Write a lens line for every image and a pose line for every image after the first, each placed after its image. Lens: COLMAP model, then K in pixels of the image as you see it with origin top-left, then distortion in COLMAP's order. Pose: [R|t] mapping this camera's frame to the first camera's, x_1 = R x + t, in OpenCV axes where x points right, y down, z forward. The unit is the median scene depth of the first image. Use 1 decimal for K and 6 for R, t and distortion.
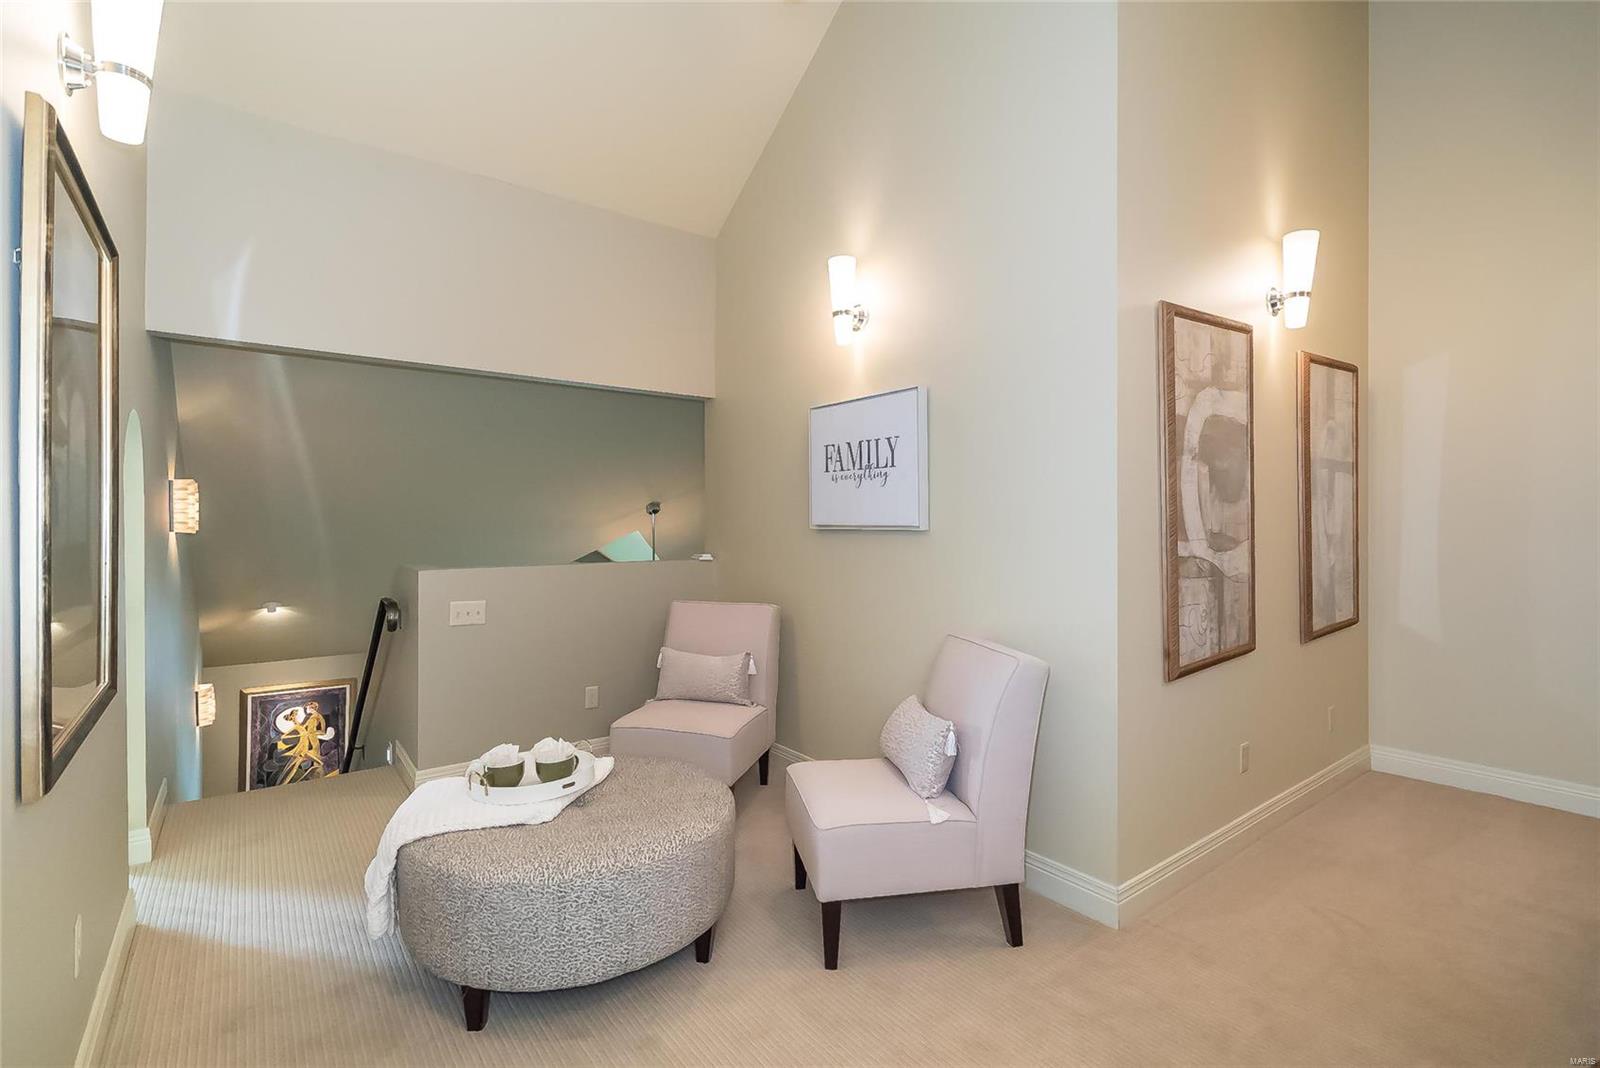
lens RADIAL K [[731.1, 0, 800.0], [0, 731.1, 534.0], [0, 0, 1]] dist [-0.000178, -0.000046]
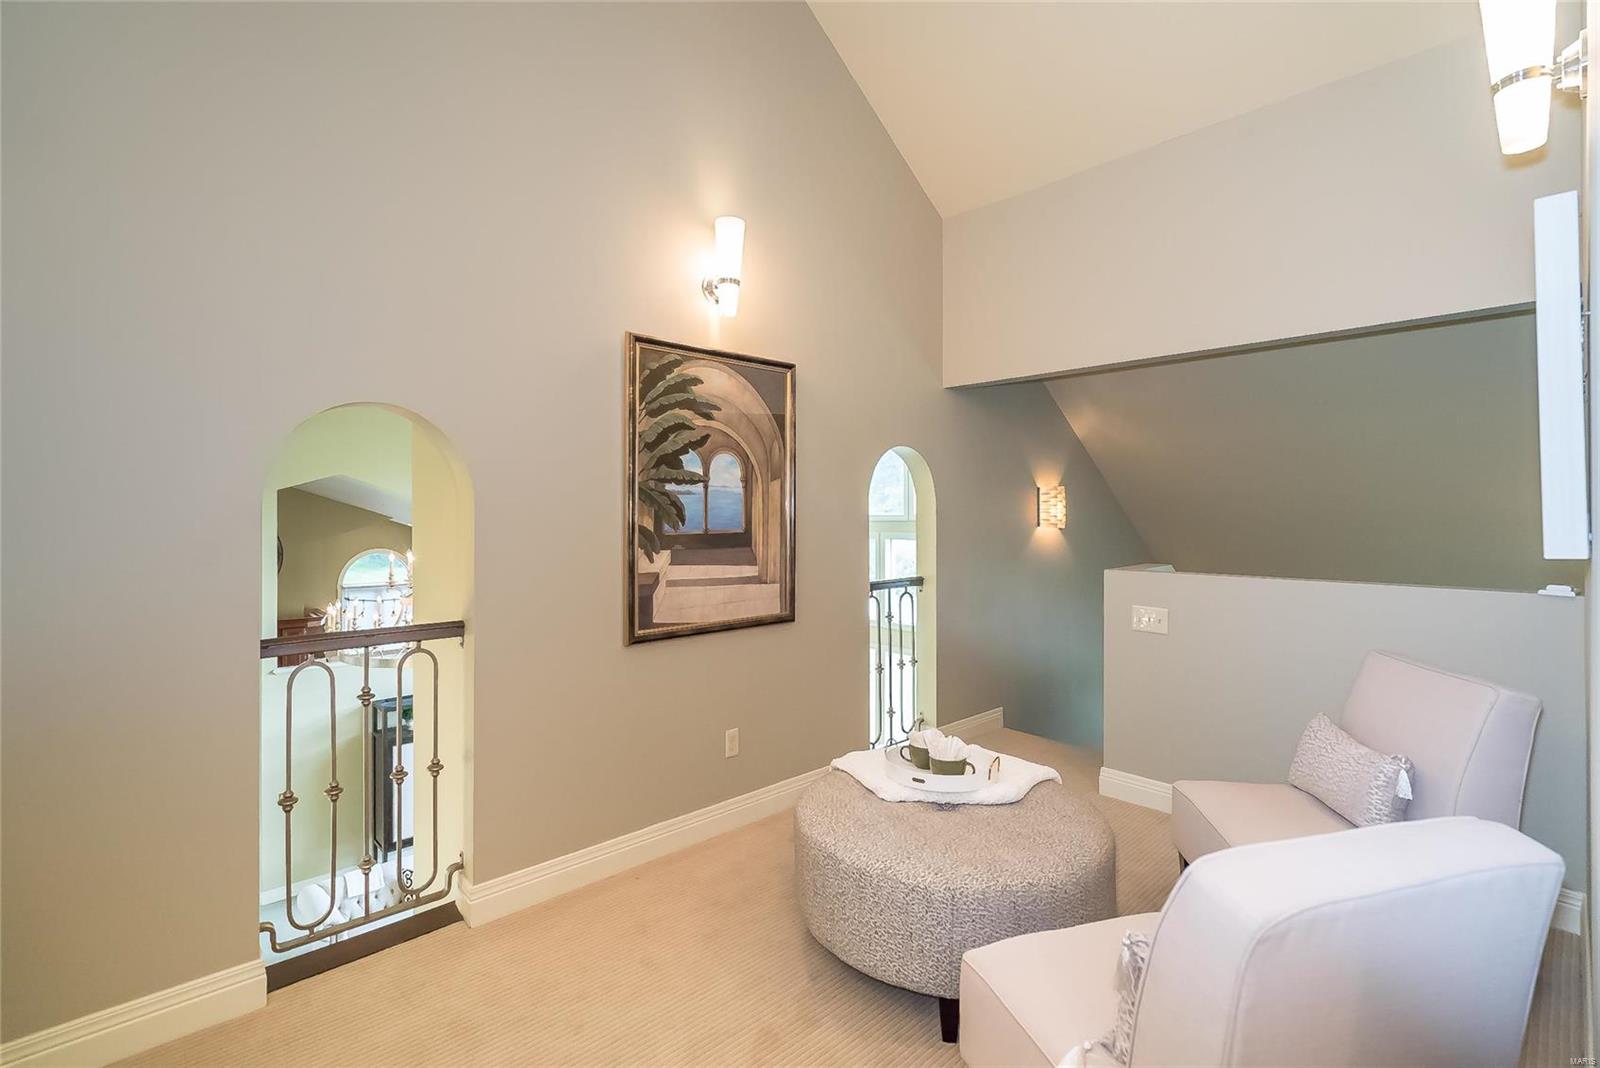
lens RADIAL K [[731.1, 0, 800.0], [0, 731.1, 534.0], [0, 0, 1]] dist [-0.000178, -0.000046]
pose [[0.100050, 0.026457, -0.994631, 0.695043], [-0.007609, 0.999638, 0.025825, -0.032429], [0.994953, 0.004984, 0.100215, 0.729976]]
